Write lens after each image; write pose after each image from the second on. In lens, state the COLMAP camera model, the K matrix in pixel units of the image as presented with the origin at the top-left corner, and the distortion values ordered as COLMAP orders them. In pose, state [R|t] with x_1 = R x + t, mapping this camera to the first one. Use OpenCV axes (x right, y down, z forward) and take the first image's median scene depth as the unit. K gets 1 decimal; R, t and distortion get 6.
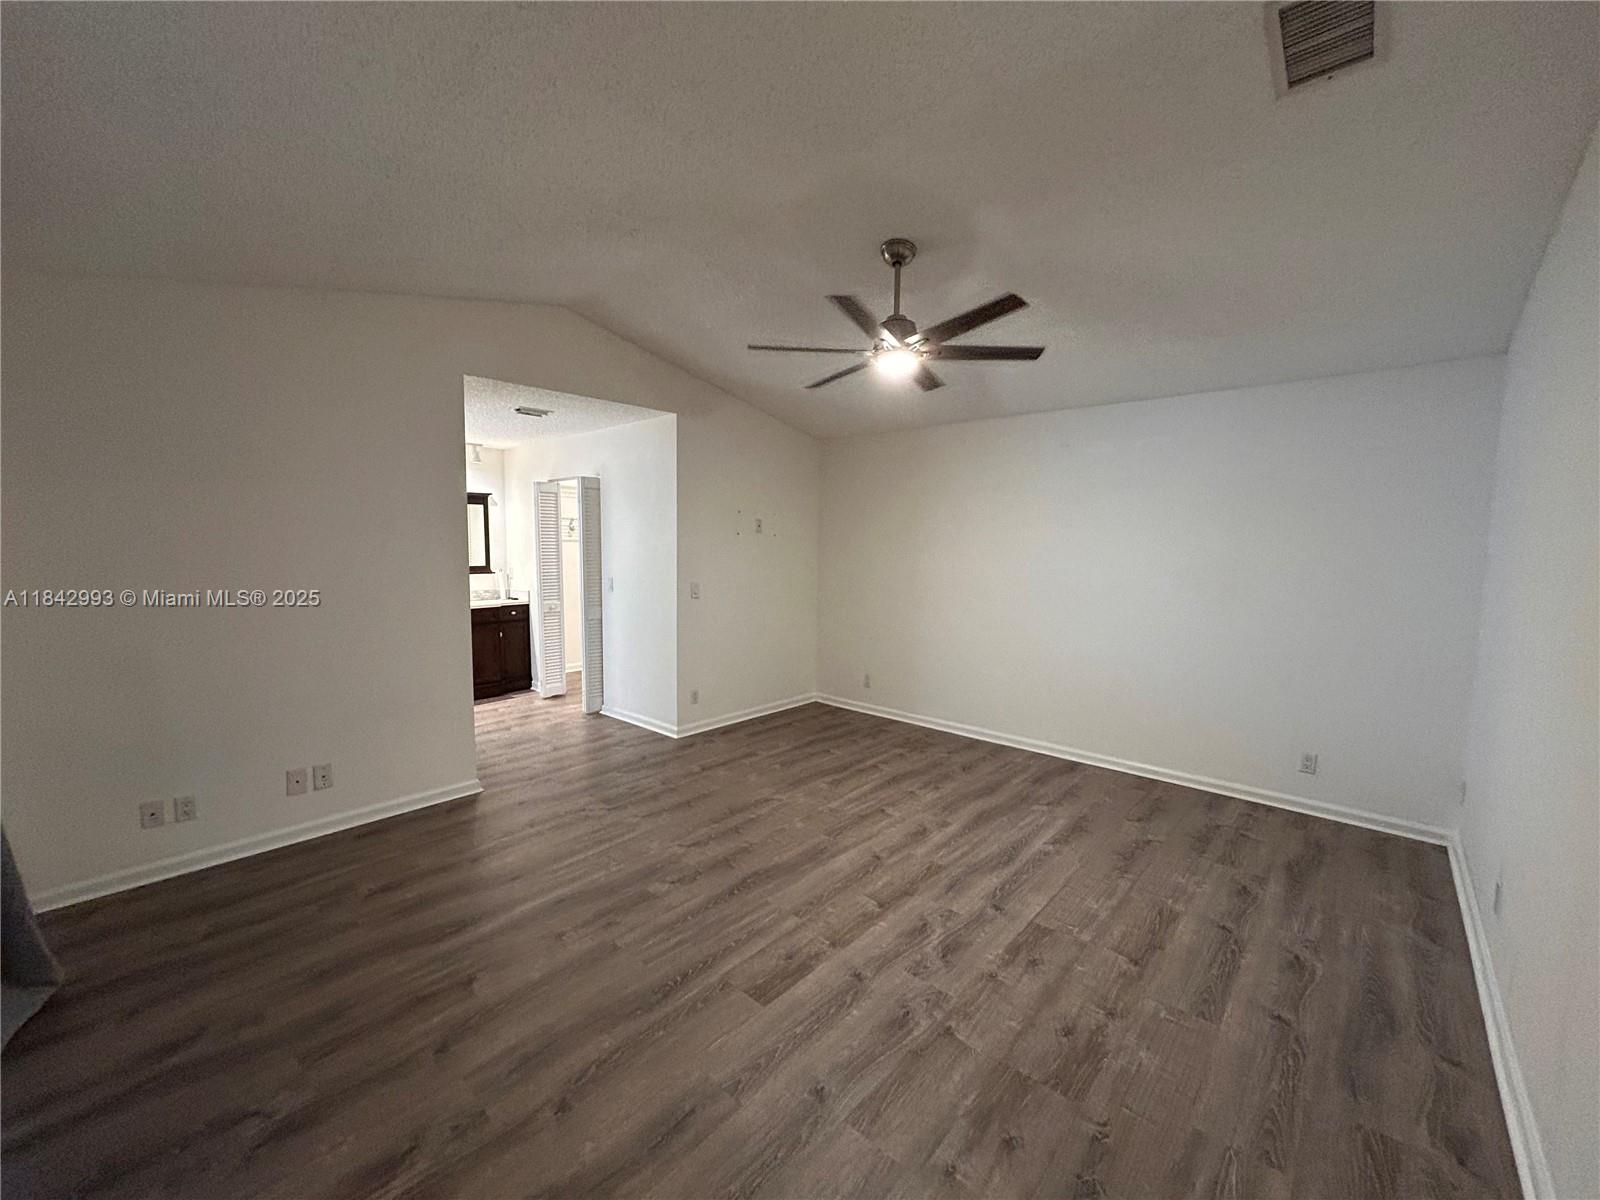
lens RADIAL K [[643.1, 0, 807.5], [0, 643.1, 609.4], [0, 0, 1]] dist [-0.001078, 0.000023]
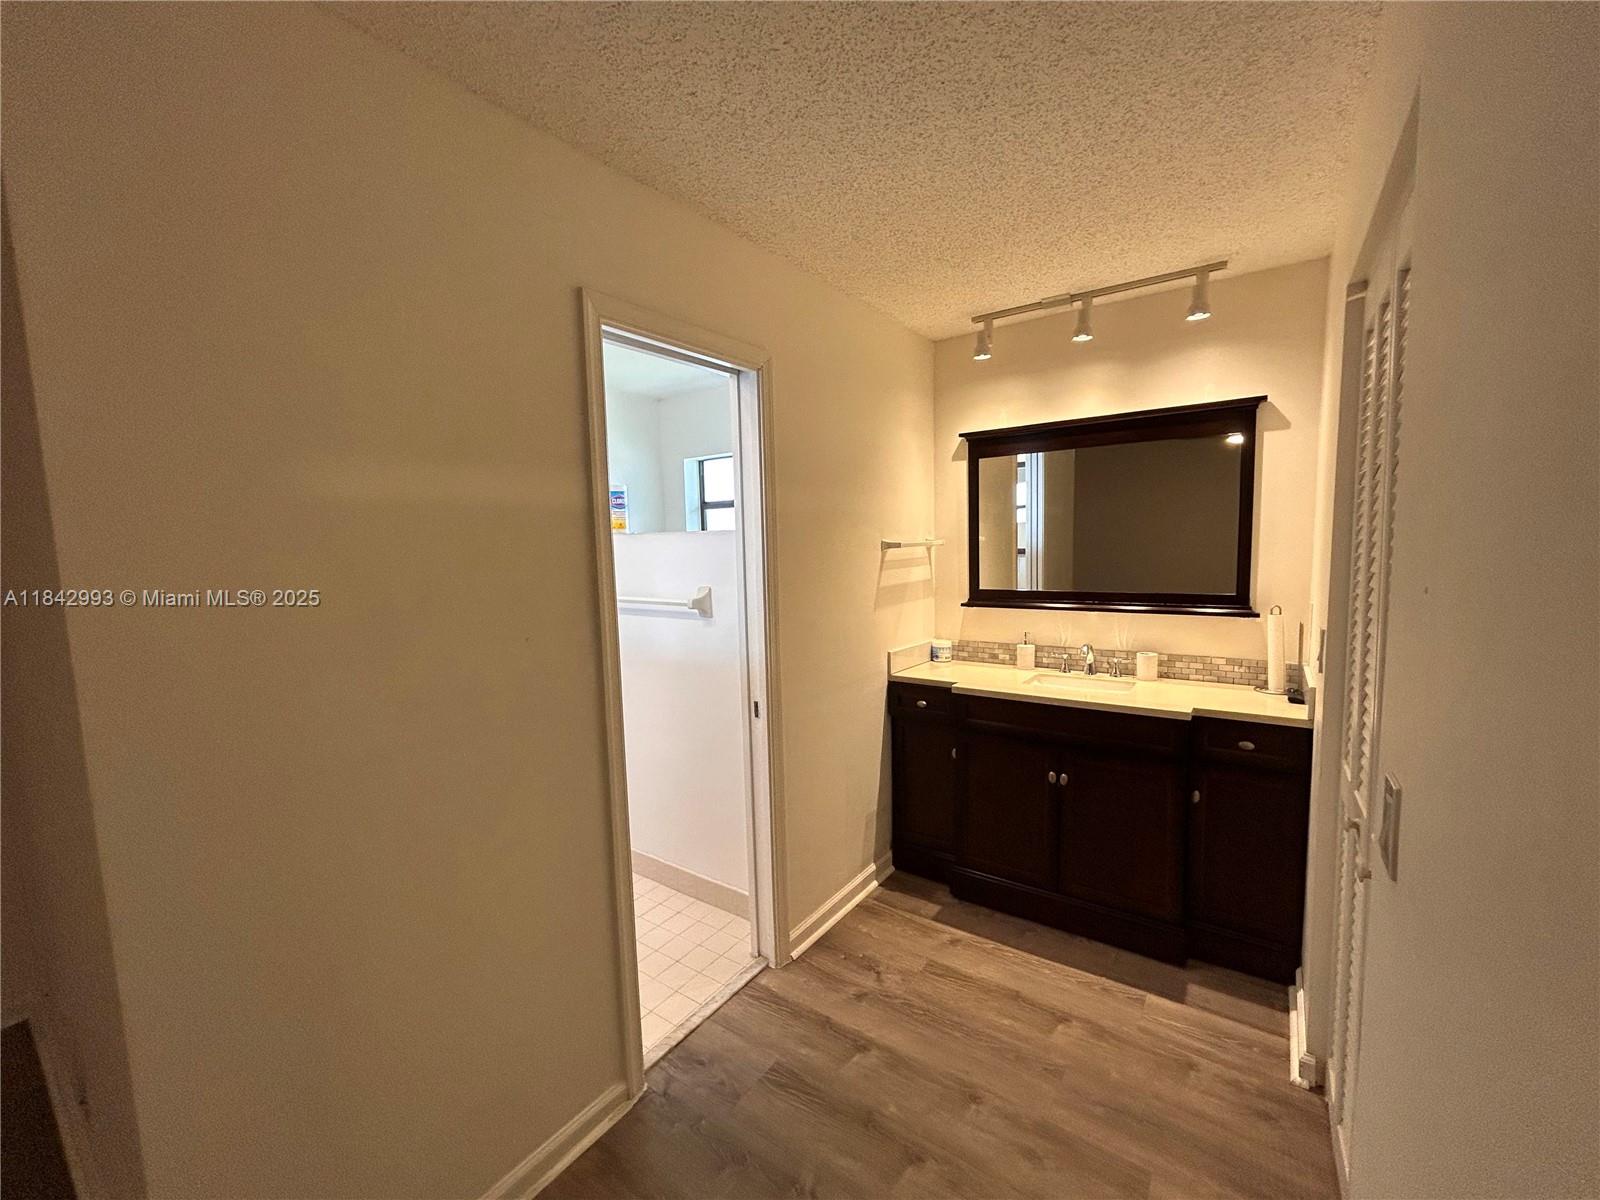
lens RADIAL K [[643.1, 0, 795.6], [0, 643.1, 601.6], [0, 0, 1]] dist [-0.001078, 0.000023]
pose [[0.102565, 0.084445, -0.991135, -0.228640], [-0.069692, 0.994552, 0.077524, -0.113661], [0.992282, 0.061123, 0.107891, 1.058689]]
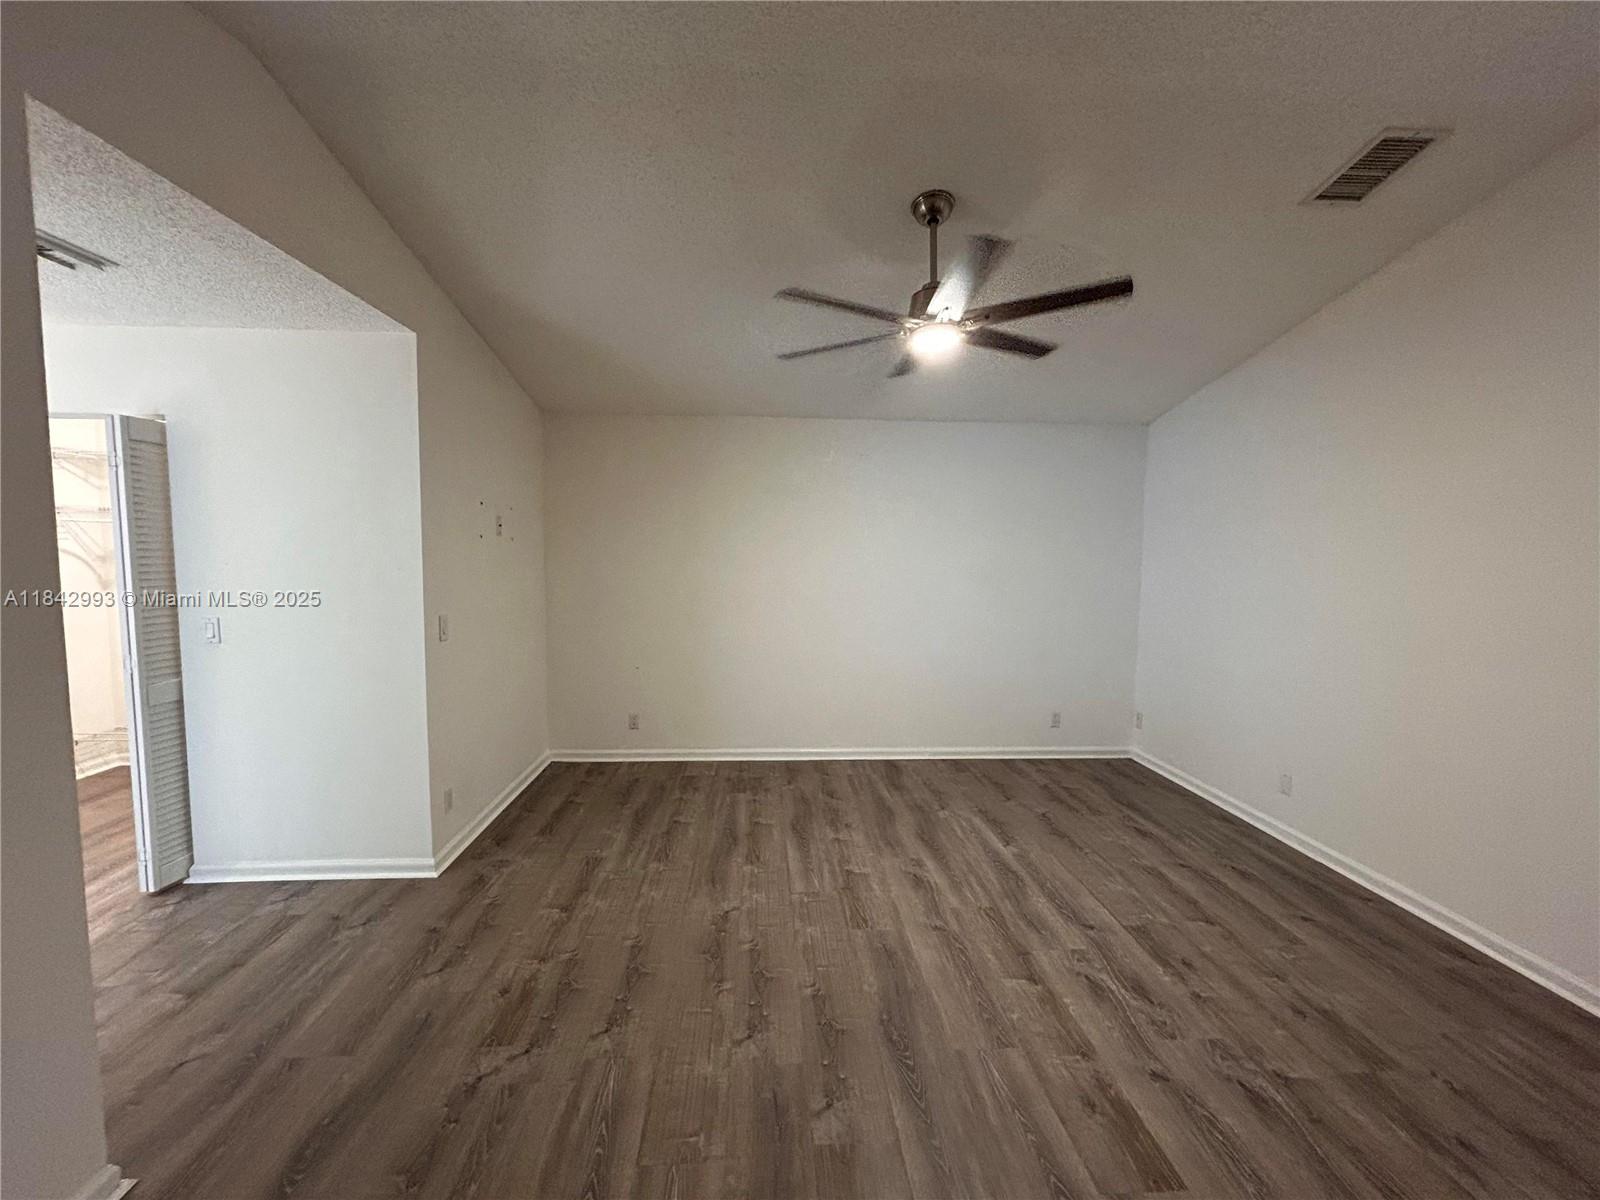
lens RADIAL K [[643.1, 0, 793.4], [0, 643.1, 603.2], [0, 0, 1]] dist [-0.001078, 0.000023]
pose [[0.714418, -0.062307, 0.696940, -0.413745], [0.074850, 0.997118, 0.012416, -0.040368], [-0.695704, 0.043296, 0.717022, 0.372977]]
